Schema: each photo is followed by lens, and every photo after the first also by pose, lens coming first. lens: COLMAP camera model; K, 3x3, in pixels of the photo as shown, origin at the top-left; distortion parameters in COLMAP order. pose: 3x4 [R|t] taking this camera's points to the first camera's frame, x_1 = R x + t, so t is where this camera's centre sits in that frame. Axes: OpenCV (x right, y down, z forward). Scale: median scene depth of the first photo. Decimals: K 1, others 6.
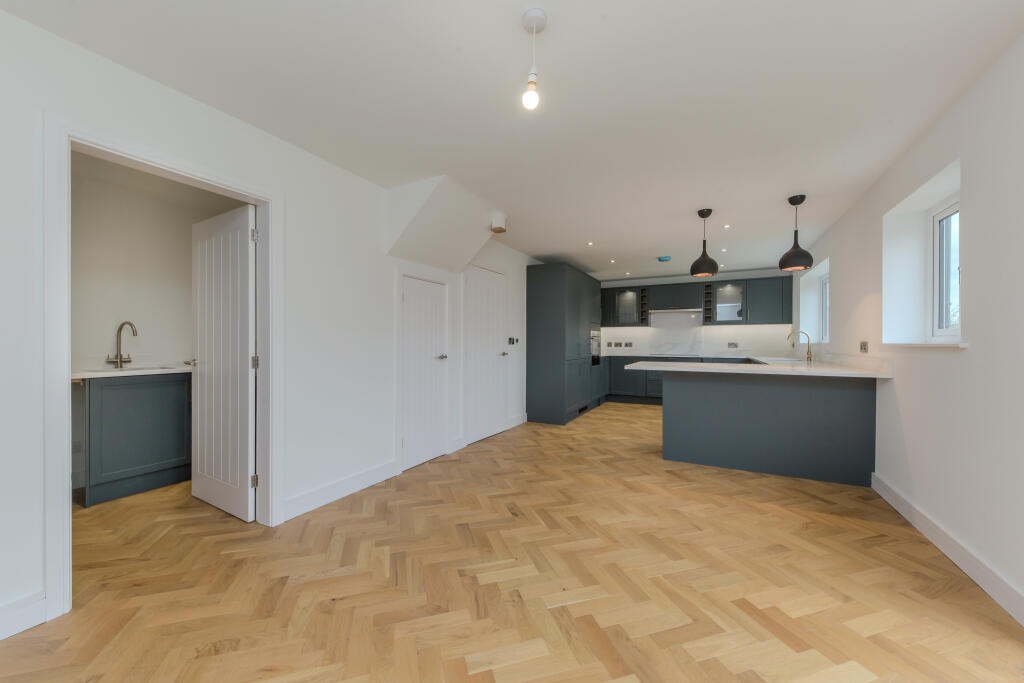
lens RADIAL K [[376.7, 0, 508.9], [0, 376.7, 334.1], [0, 0, 1]] dist [-0.000805, -0.000165]
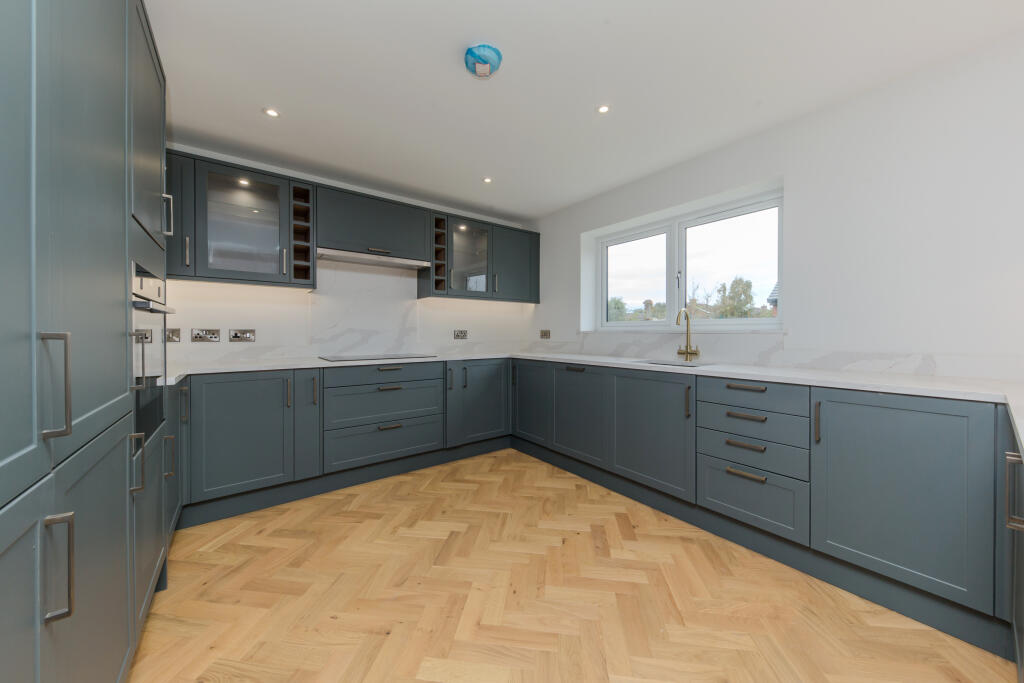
lens RADIAL K [[351.5, 0, 511.6], [0, 351.5, 335.8], [0, 0, 1]] dist [-0.000239, -0.000041]
pose [[0.413449, -0.010941, 0.910462, 0.140501], [-0.022968, 0.999484, 0.022440, 0.018204], [-0.910238, -0.030189, 0.412984, 0.761560]]
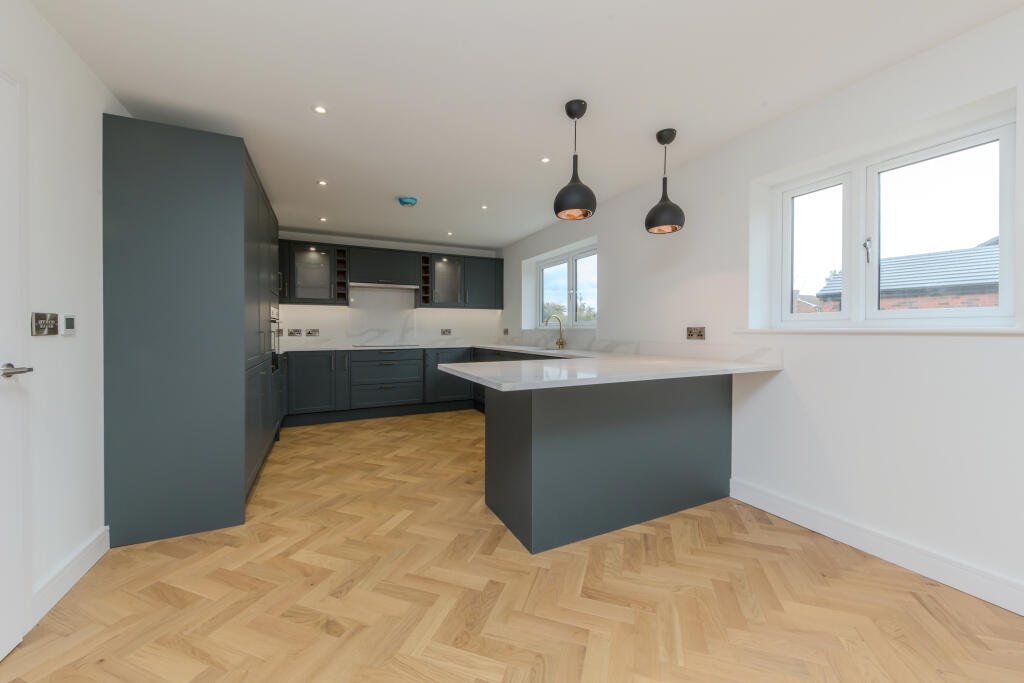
lens RADIAL K [[376.7, 0, 508.9], [0, 376.7, 334.1], [0, 0, 1]] dist [-0.000805, -0.000165]
pose [[0.589756, -0.011346, 0.807502, -0.012834], [-0.016744, 0.999515, 0.026273, 0.009567], [-0.807408, -0.029016, 0.589280, 0.413653]]
